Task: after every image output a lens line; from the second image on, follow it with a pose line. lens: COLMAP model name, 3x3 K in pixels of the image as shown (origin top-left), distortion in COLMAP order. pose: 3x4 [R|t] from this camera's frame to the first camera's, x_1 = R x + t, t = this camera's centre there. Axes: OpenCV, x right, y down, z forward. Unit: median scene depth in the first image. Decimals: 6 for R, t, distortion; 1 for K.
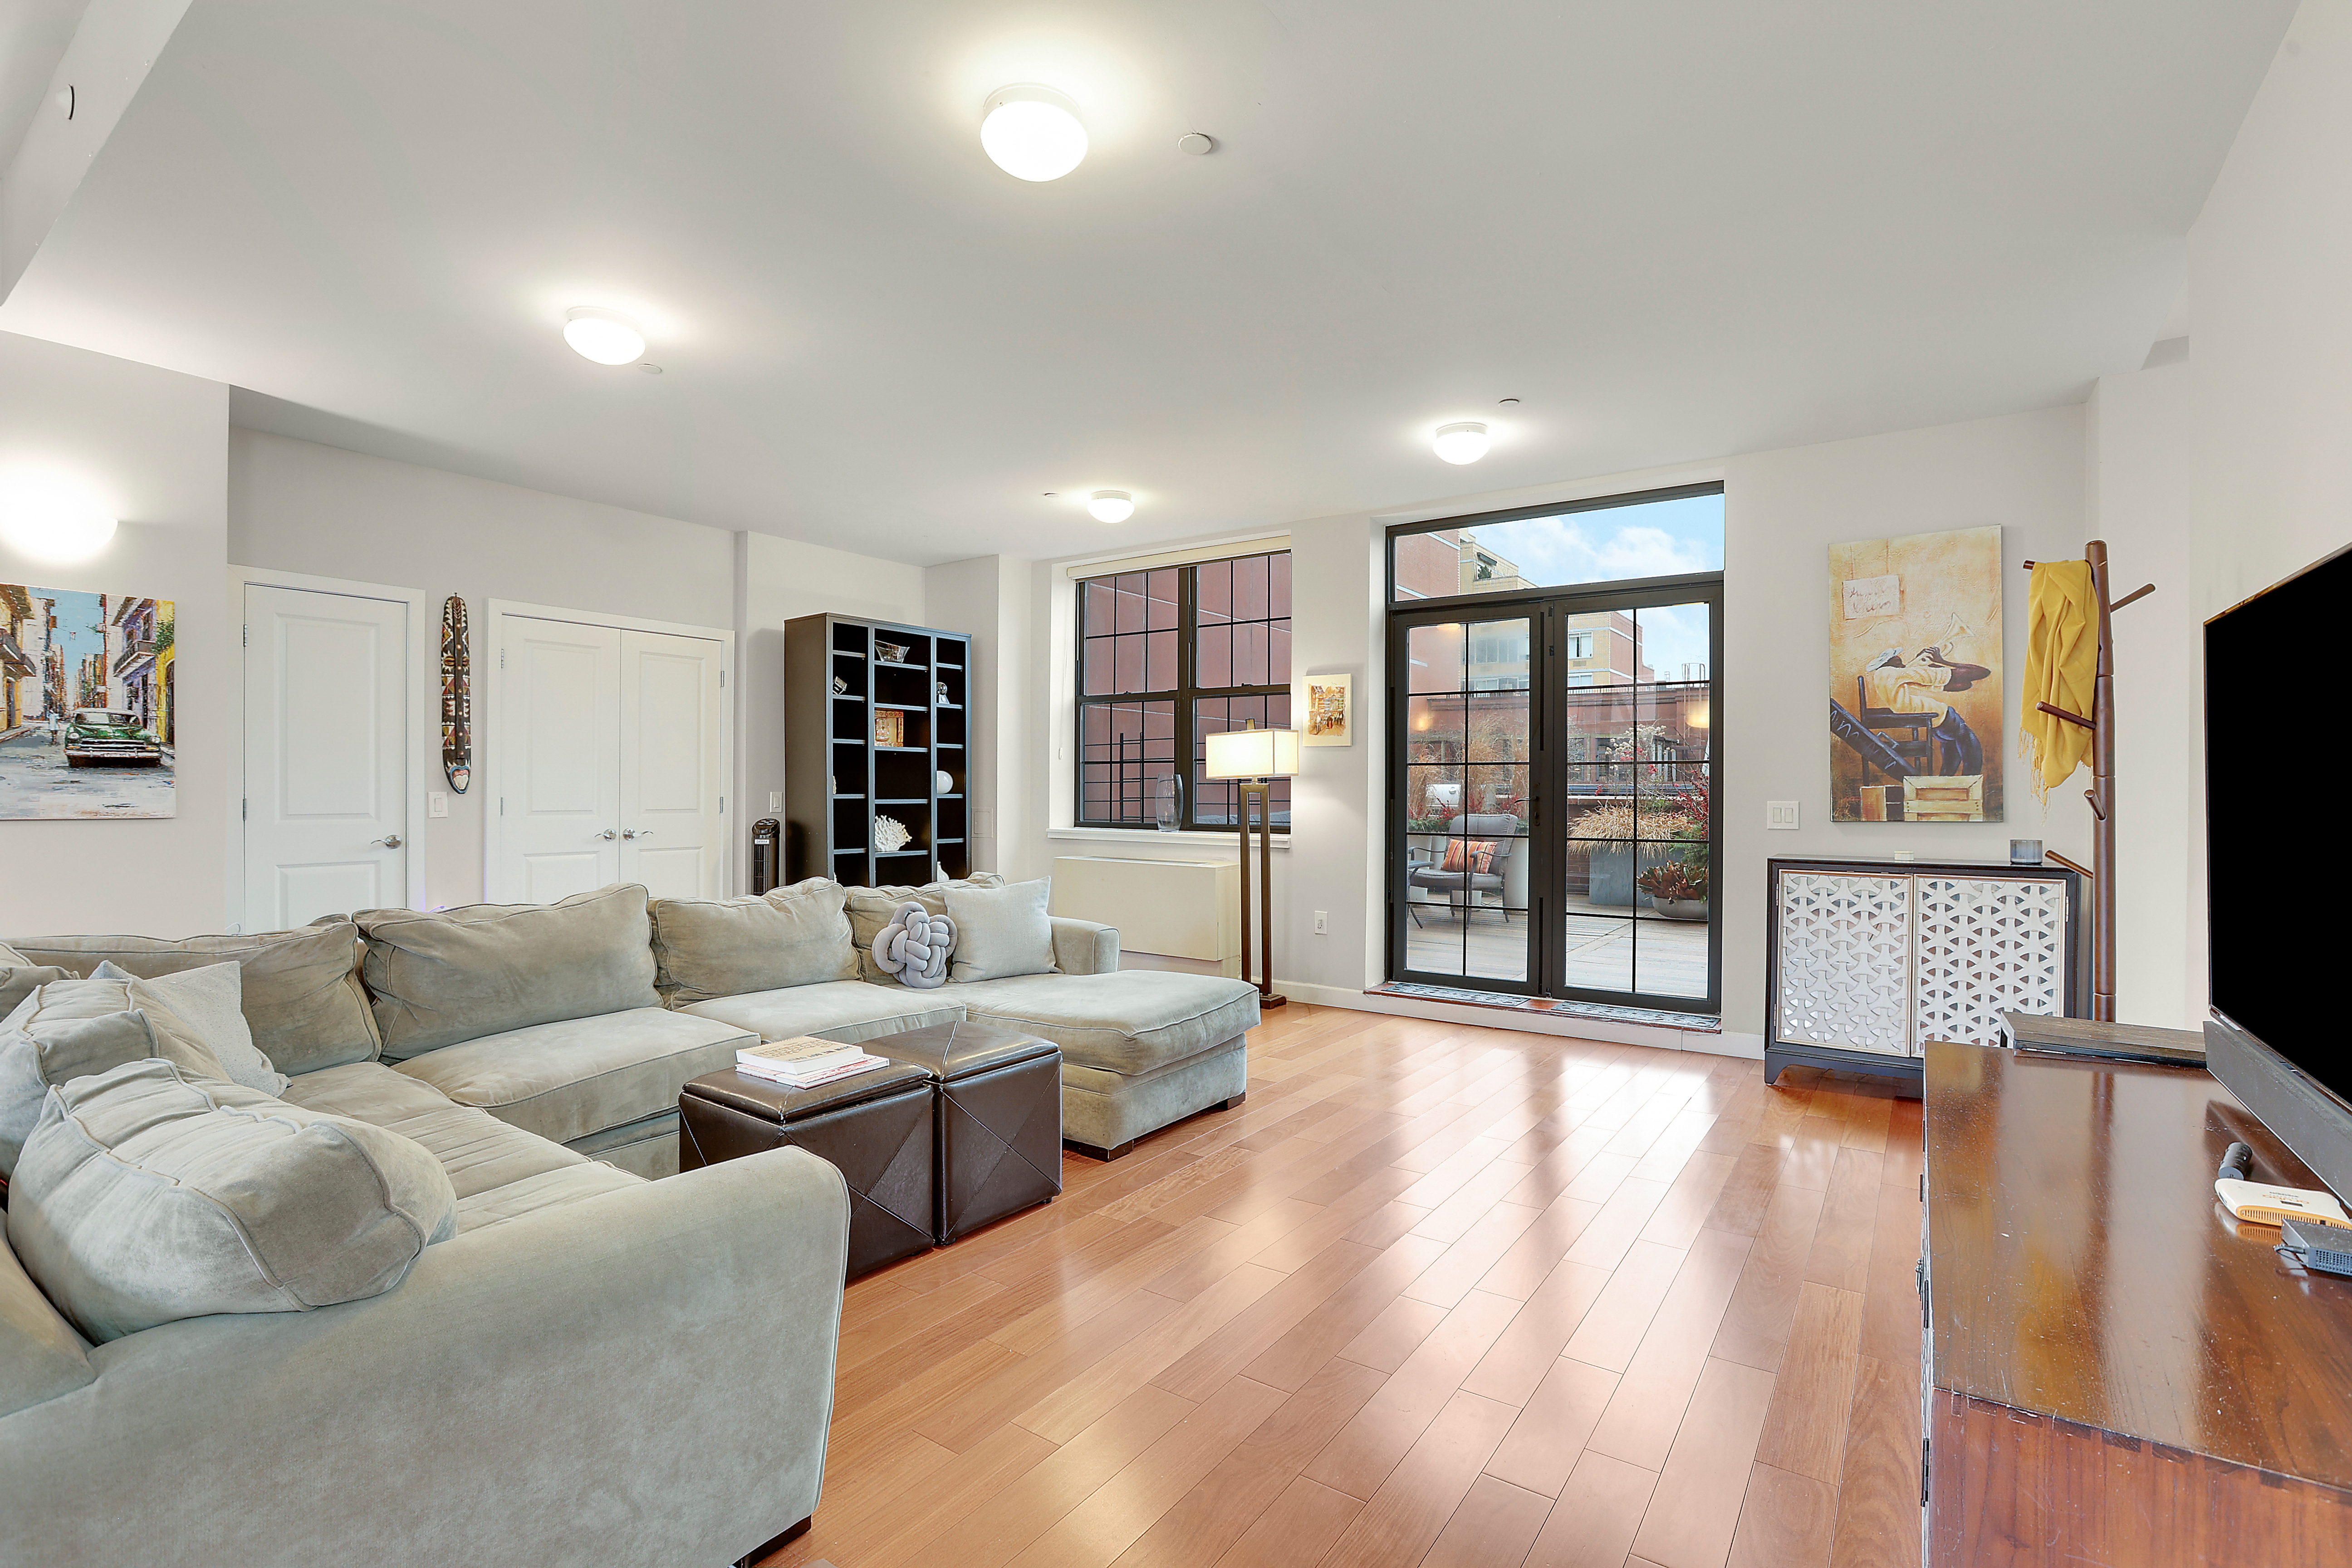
lens RADIAL K [[1071.4, 0, 1178.1], [0, 1071.4, 788.6], [0, 0, 1]] dist [-0.052906, 0.014709]
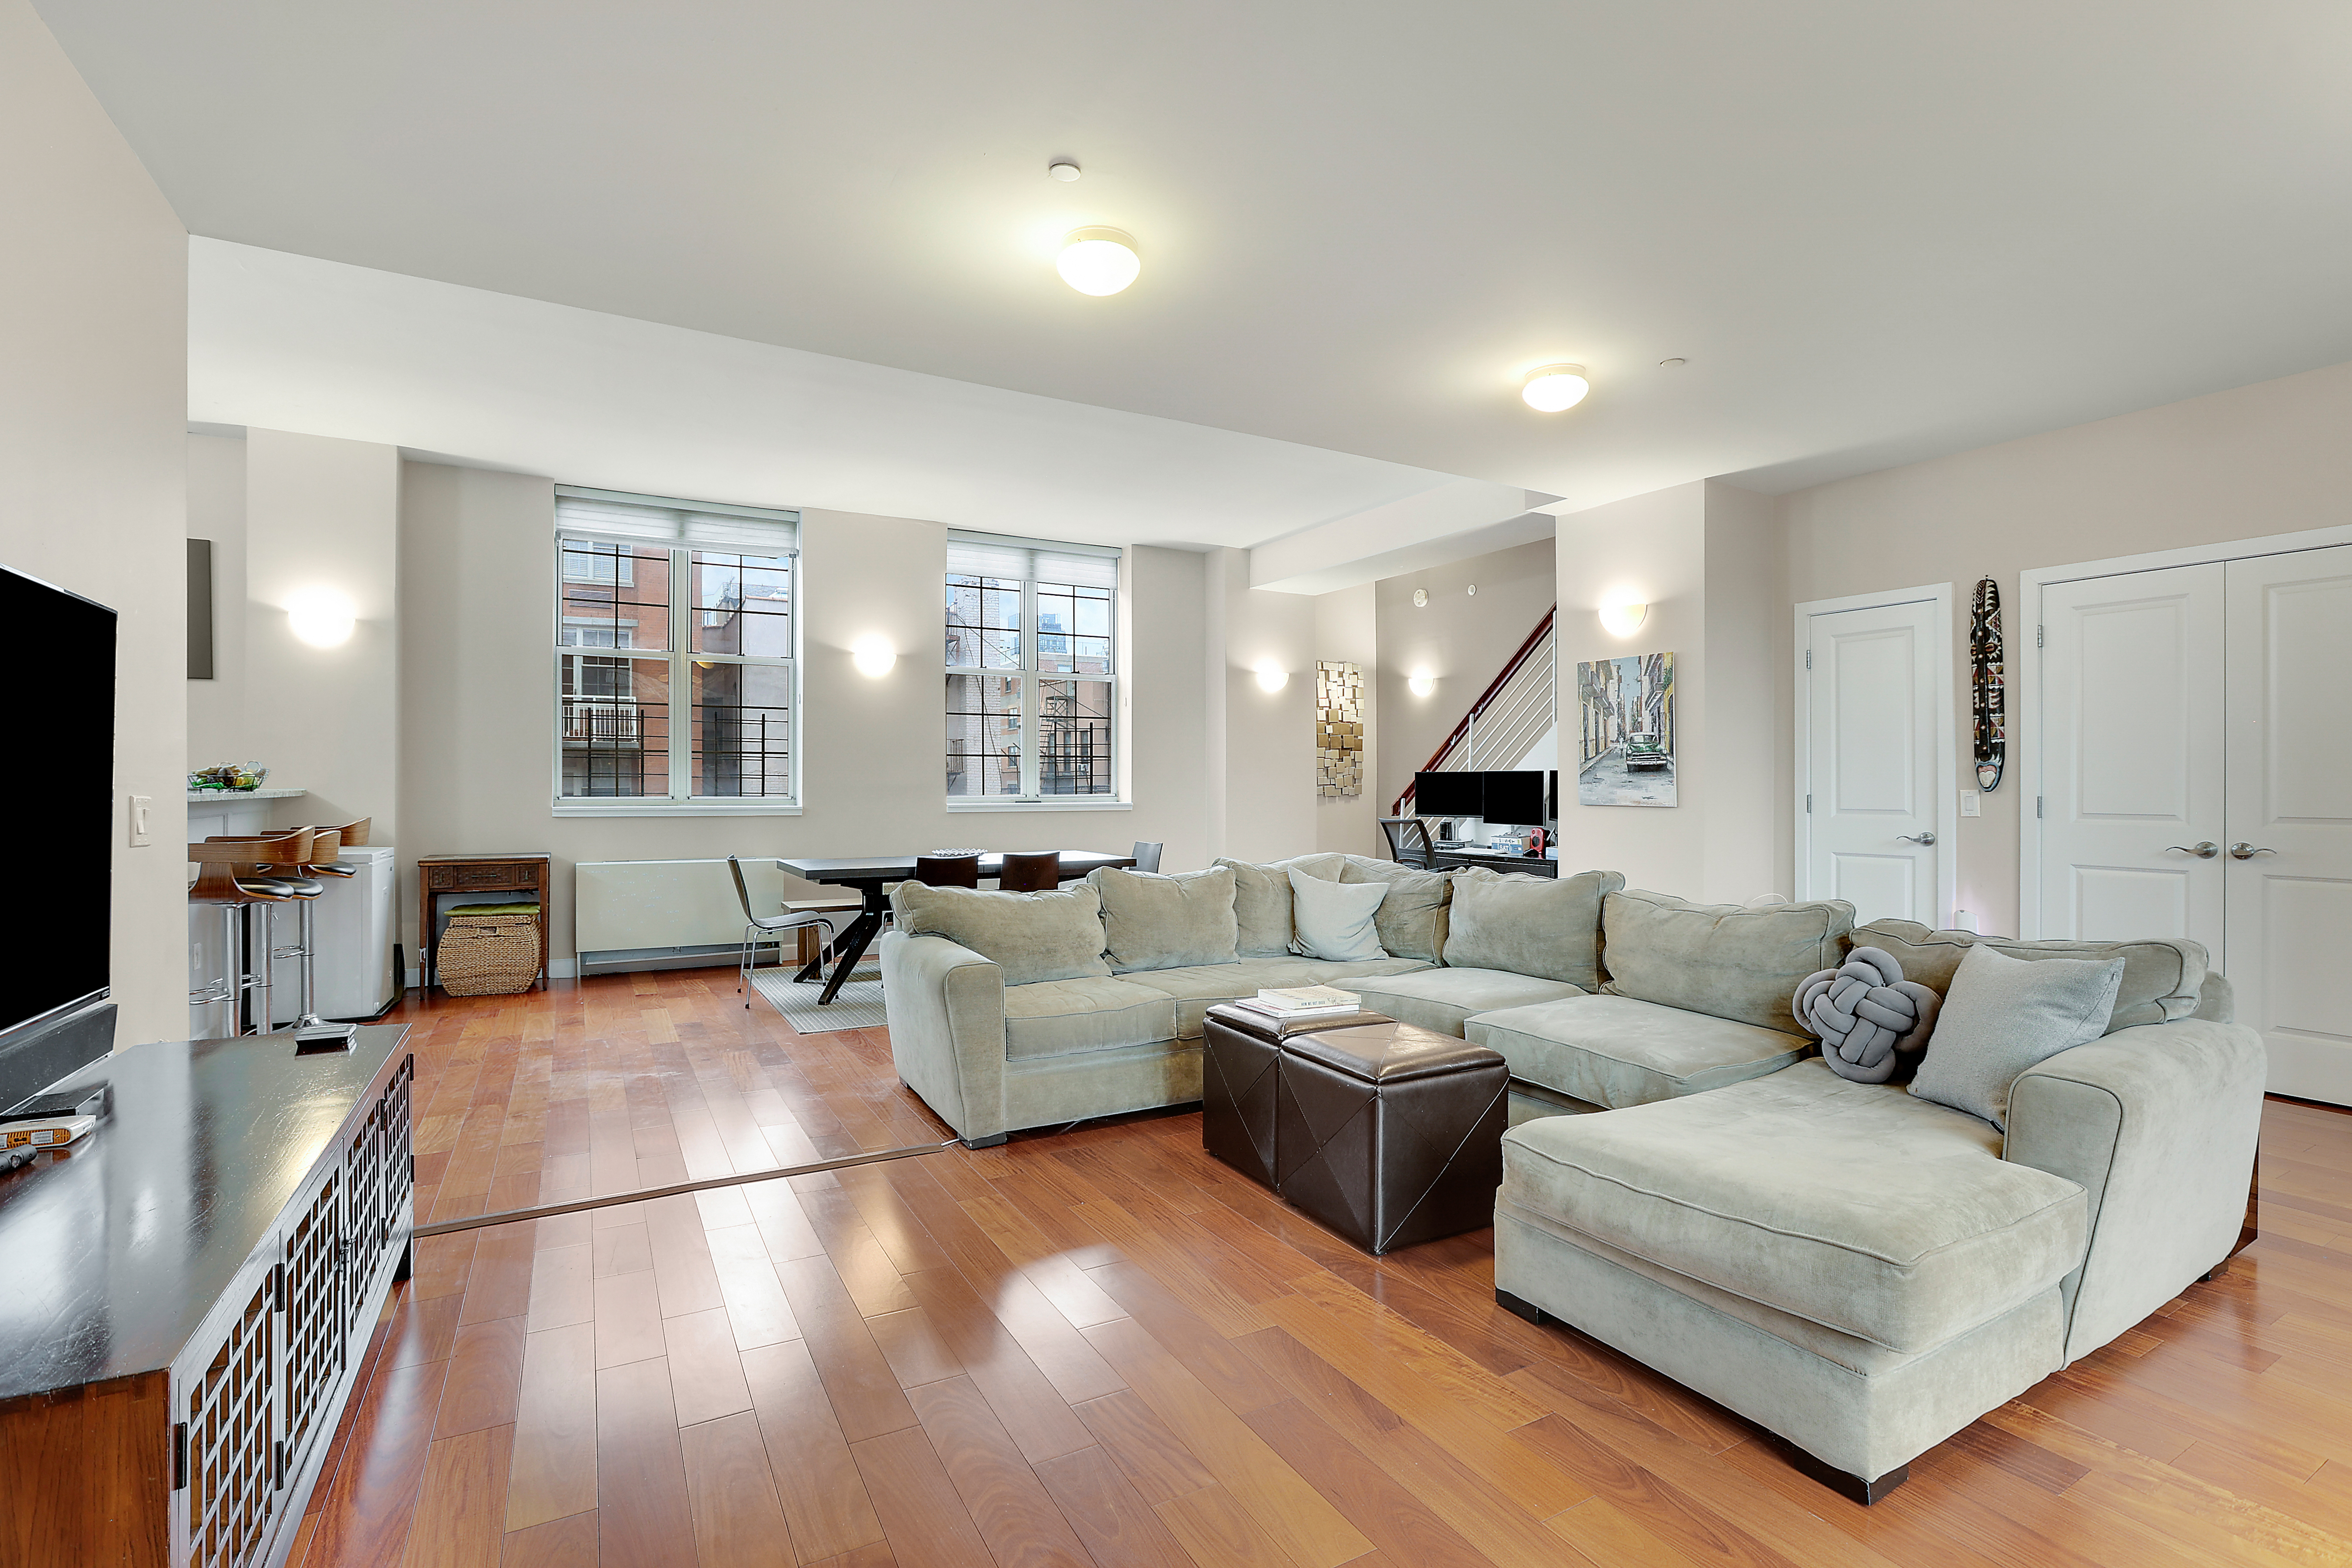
lens RADIAL K [[1071.4, 0, 1173.4], [0, 1071.4, 777.6], [0, 0, 1]] dist [-0.052906, 0.014709]
pose [[-0.427298, -0.007080, -0.904083, 0.621545], [-0.001329, 0.999973, -0.007203, -0.000120], [0.904110, -0.001876, -0.427296, 1.024171]]
